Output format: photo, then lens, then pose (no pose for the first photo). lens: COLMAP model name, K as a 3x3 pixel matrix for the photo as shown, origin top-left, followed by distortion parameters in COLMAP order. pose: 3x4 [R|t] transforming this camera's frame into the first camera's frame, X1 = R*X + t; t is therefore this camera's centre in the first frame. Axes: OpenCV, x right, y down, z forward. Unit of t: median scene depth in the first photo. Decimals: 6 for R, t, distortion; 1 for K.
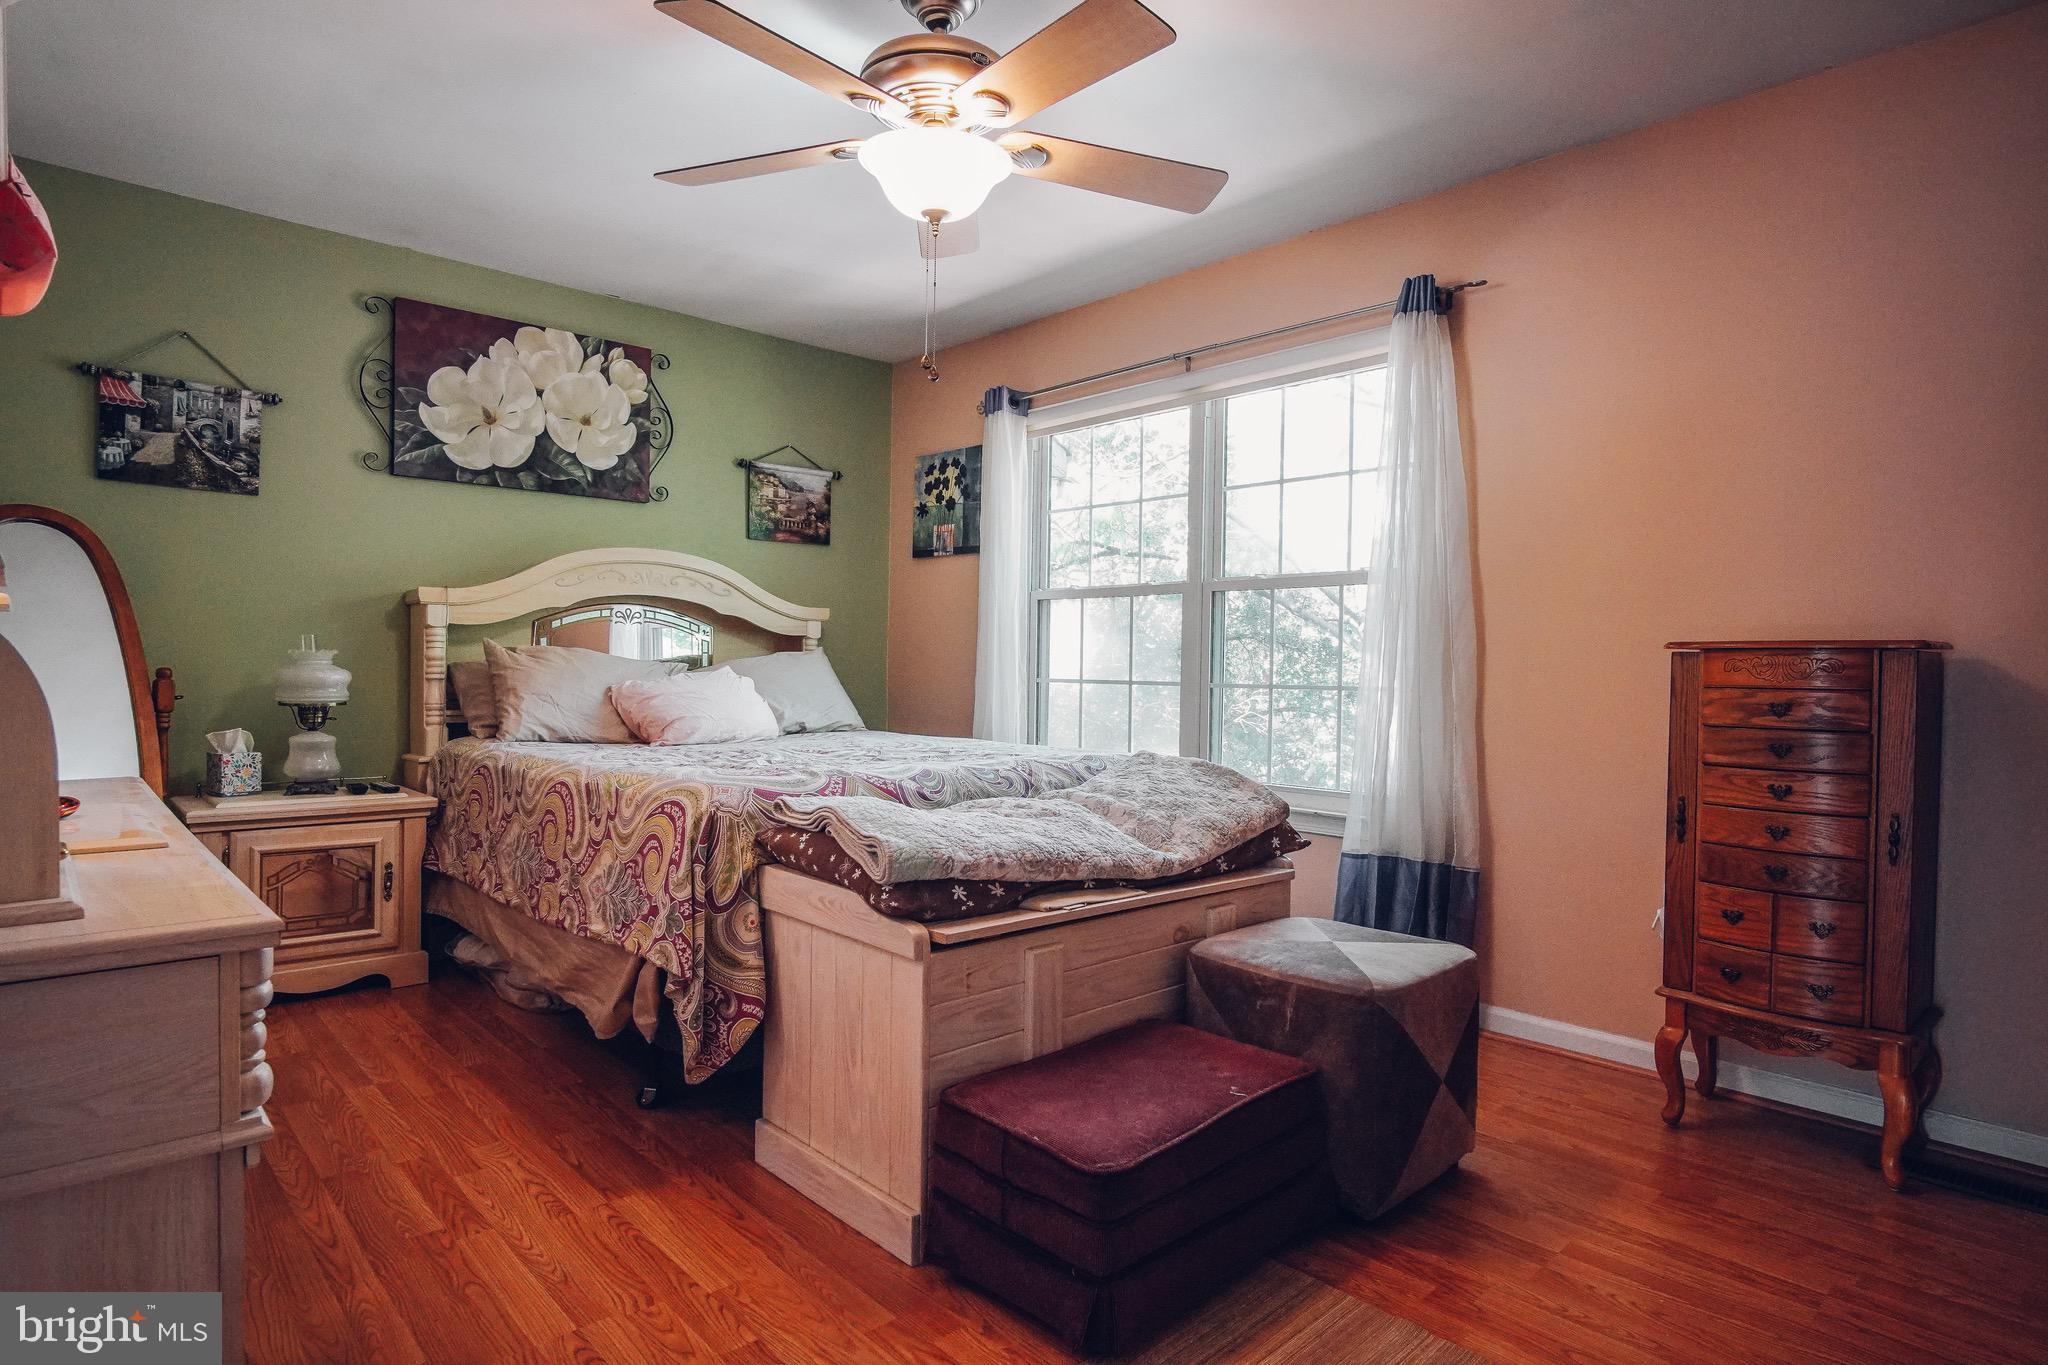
lens RADIAL K [[1096.7, 0, 1024.9], [0, 1096.7, 684.2], [0, 0, 1]] dist [-0.031152, 0.007172]
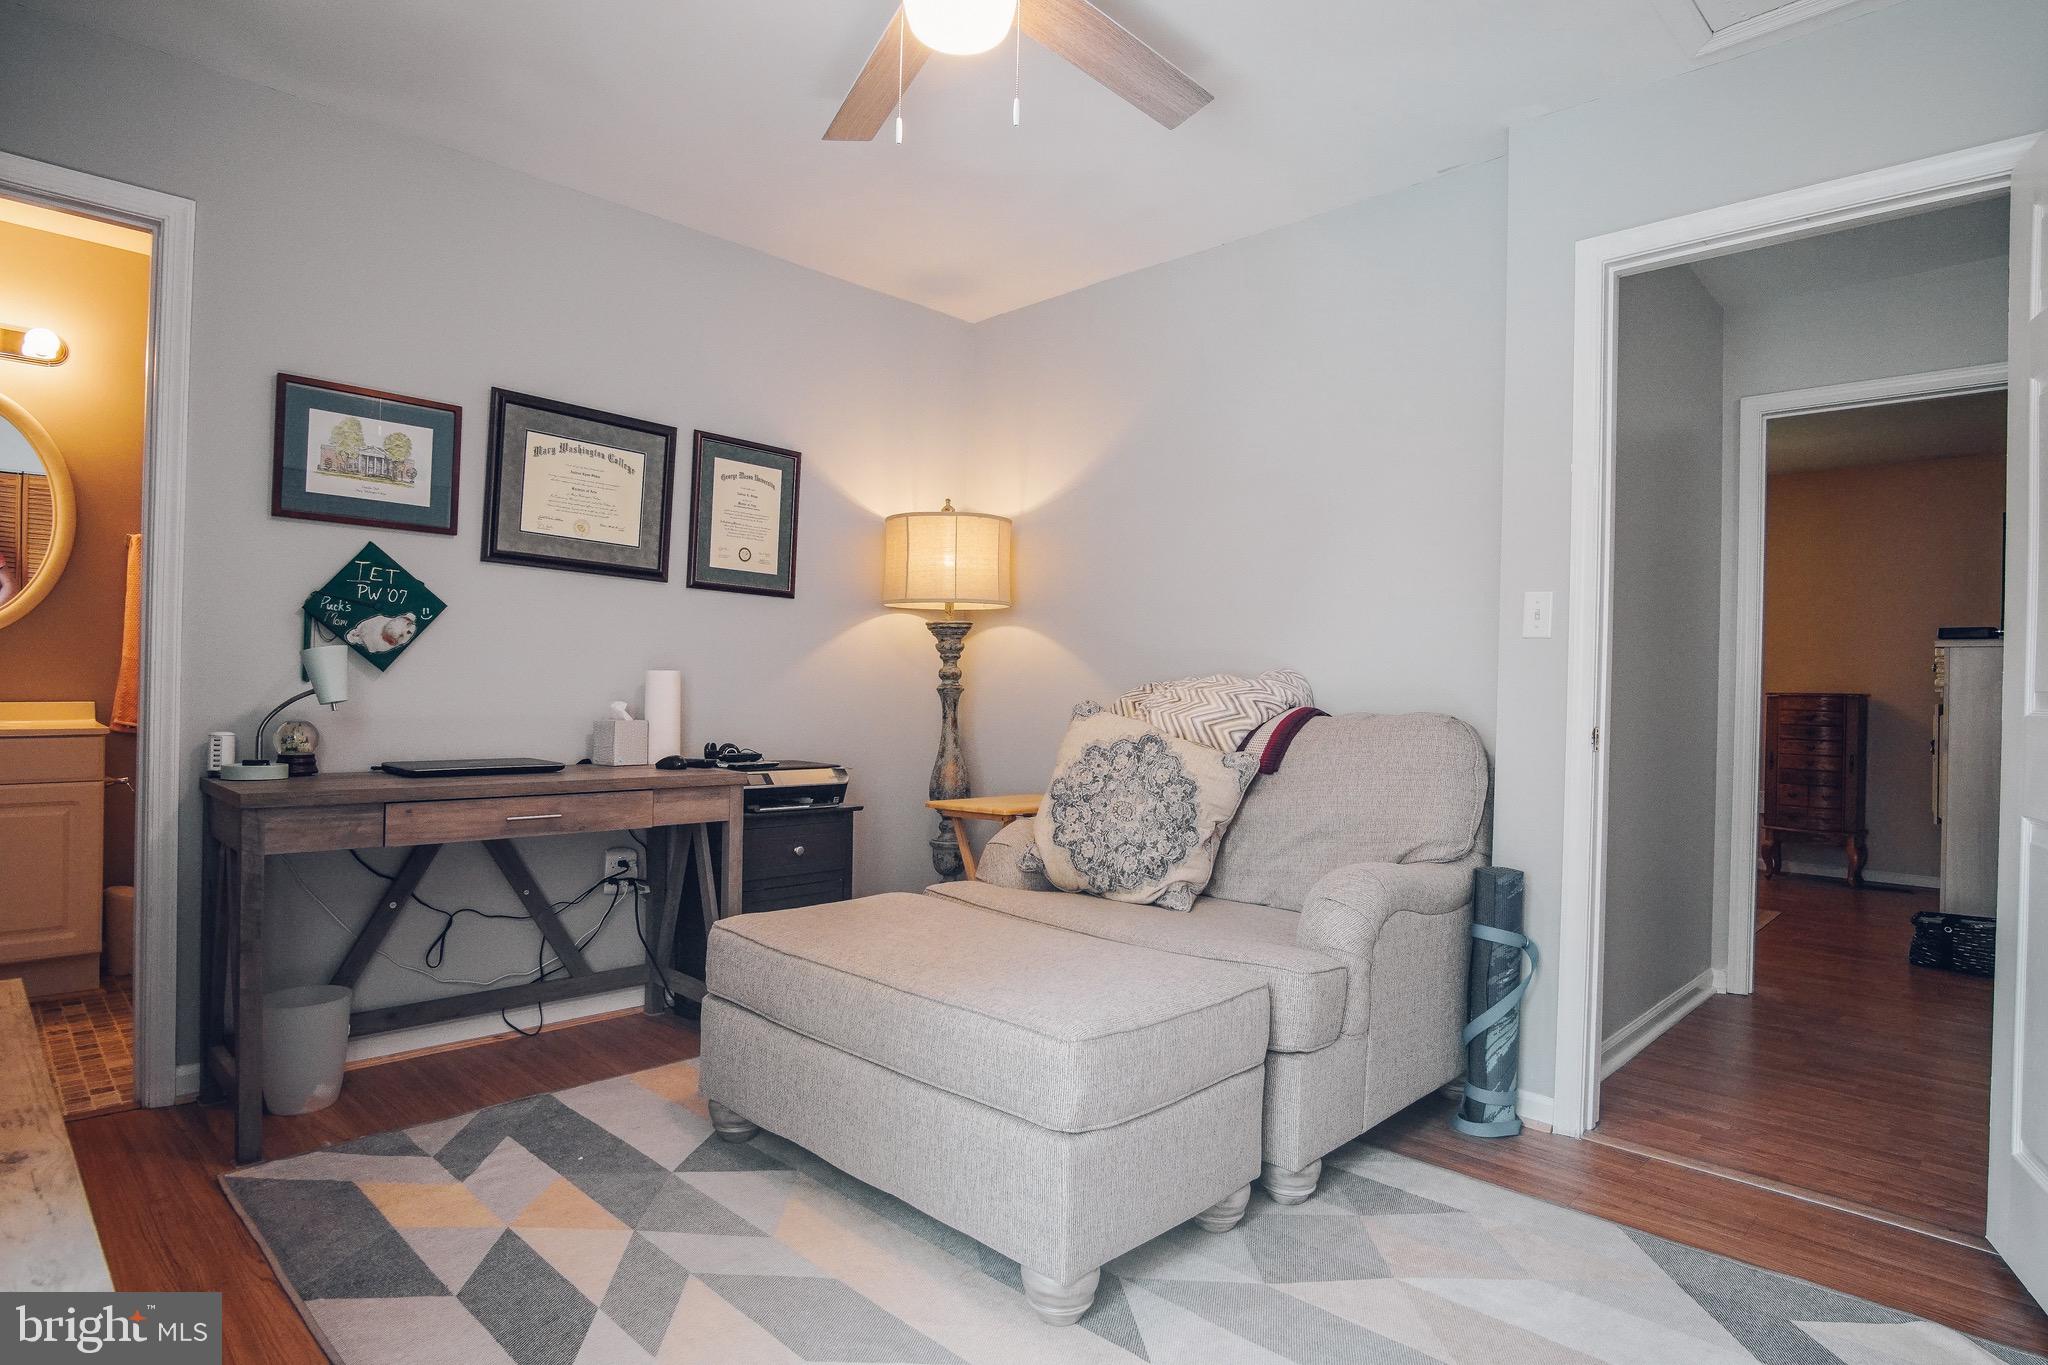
lens RADIAL K [[1096.7, 0, 1024.9], [0, 1096.7, 684.2], [0, 0, 1]] dist [-0.031152, 0.007172]
pose [[0.998468, 0.007443, 0.054821, -1.442799], [-0.006164, 0.999706, -0.023469, 0.014004], [-0.054979, 0.023095, 0.998220, -1.632381]]
